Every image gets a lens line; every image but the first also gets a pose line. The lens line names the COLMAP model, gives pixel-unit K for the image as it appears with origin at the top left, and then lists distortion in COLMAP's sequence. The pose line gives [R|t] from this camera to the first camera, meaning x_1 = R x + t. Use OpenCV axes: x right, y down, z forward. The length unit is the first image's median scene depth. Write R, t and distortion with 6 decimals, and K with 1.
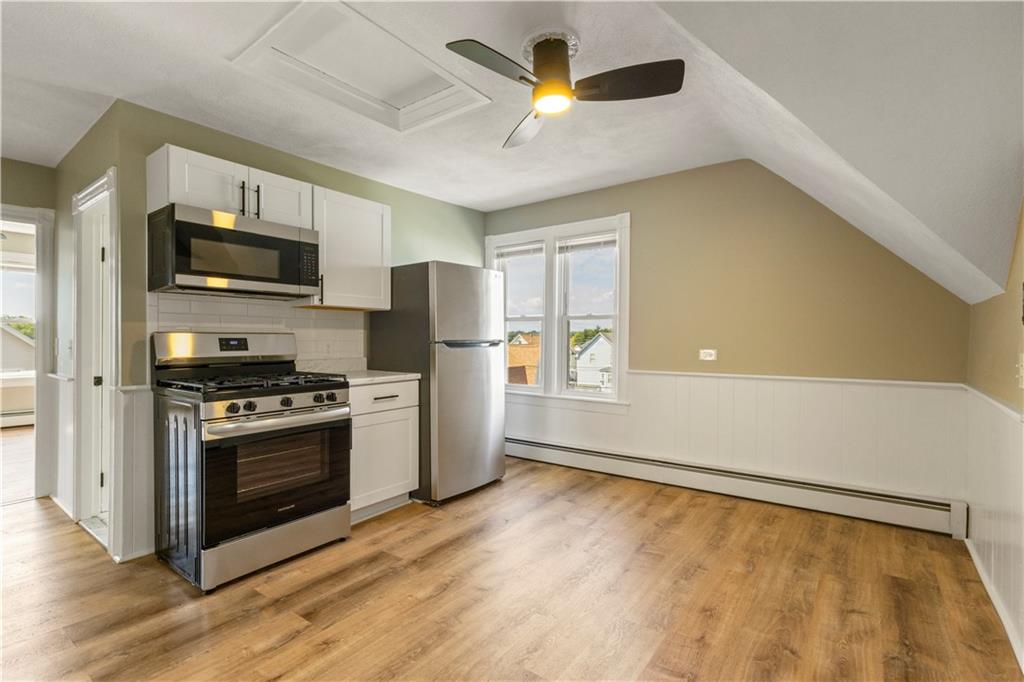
lens RADIAL K [[472.4, 0, 514.8], [0, 472.4, 340.0], [0, 0, 1]] dist [0.001255, 0.001276]
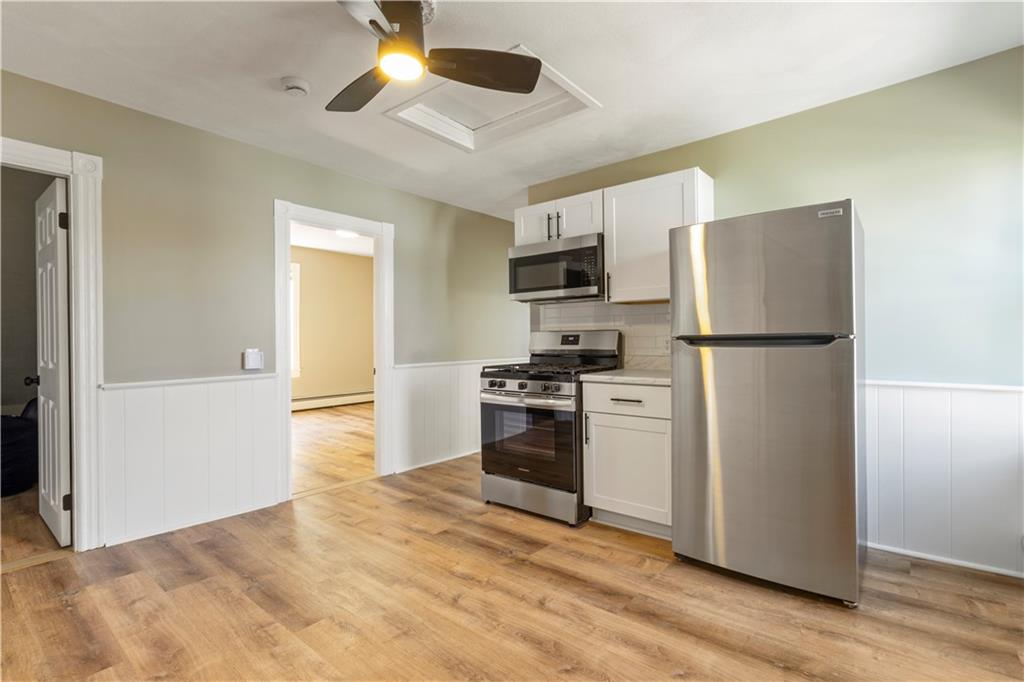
lens RADIAL K [[472.4, 0, 513.3], [0, 472.4, 341.1], [0, 0, 1]] dist [0.001255, 0.001276]
pose [[-0.050997, 0.006013, -0.998681, 0.683721], [0.006807, 0.999961, 0.005673, 0.003765], [0.998676, -0.006508, -0.051036, 0.913040]]
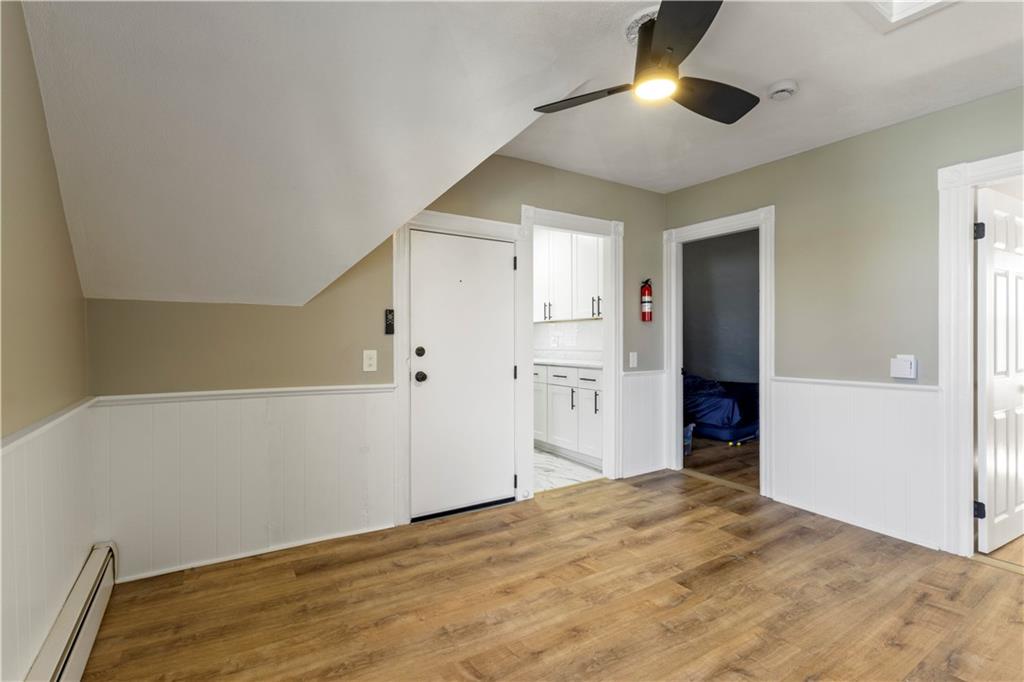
lens RADIAL K [[472.4, 0, 511.0], [0, 472.4, 344.1], [0, 0, 1]] dist [0.001255, 0.001276]
pose [[-0.934424, -0.003853, 0.356141, 0.009084], [-0.001577, 0.999976, 0.006680, -0.002986], [-0.356159, 0.005680, -0.934408, 1.439757]]
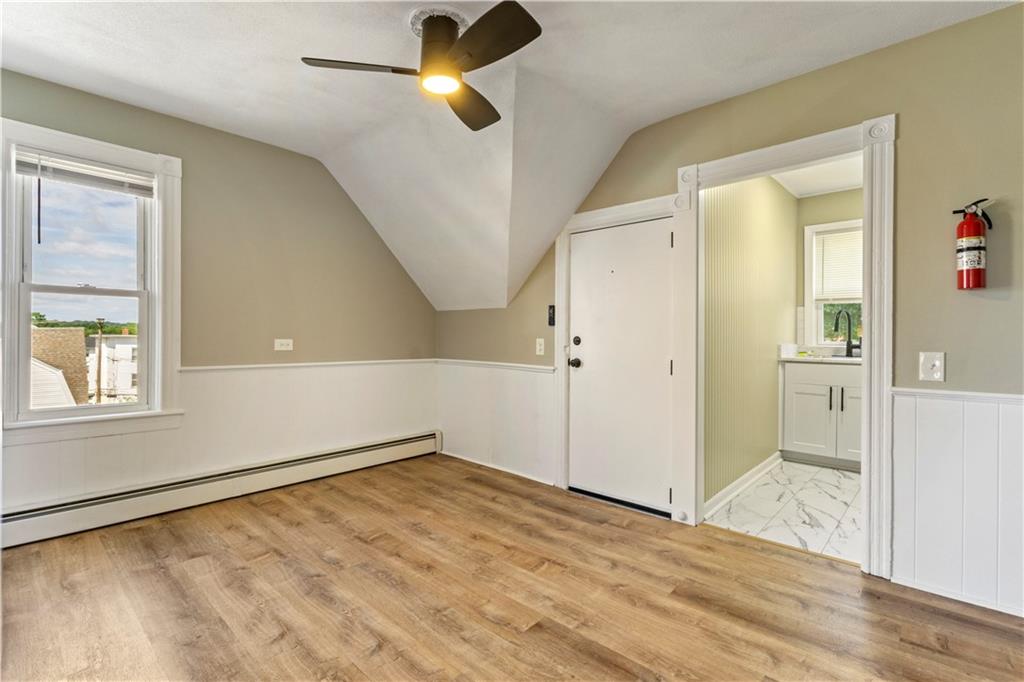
lens RADIAL K [[472.4, 0, 506.5], [0, 472.4, 335.7], [0, 0, 1]] dist [0.001255, 0.001276]
pose [[0.110848, 0.003198, 0.993832, -0.633851], [-0.008694, 0.999960, -0.002248, 0.013237], [-0.993799, -0.008391, 0.110871, 0.555735]]
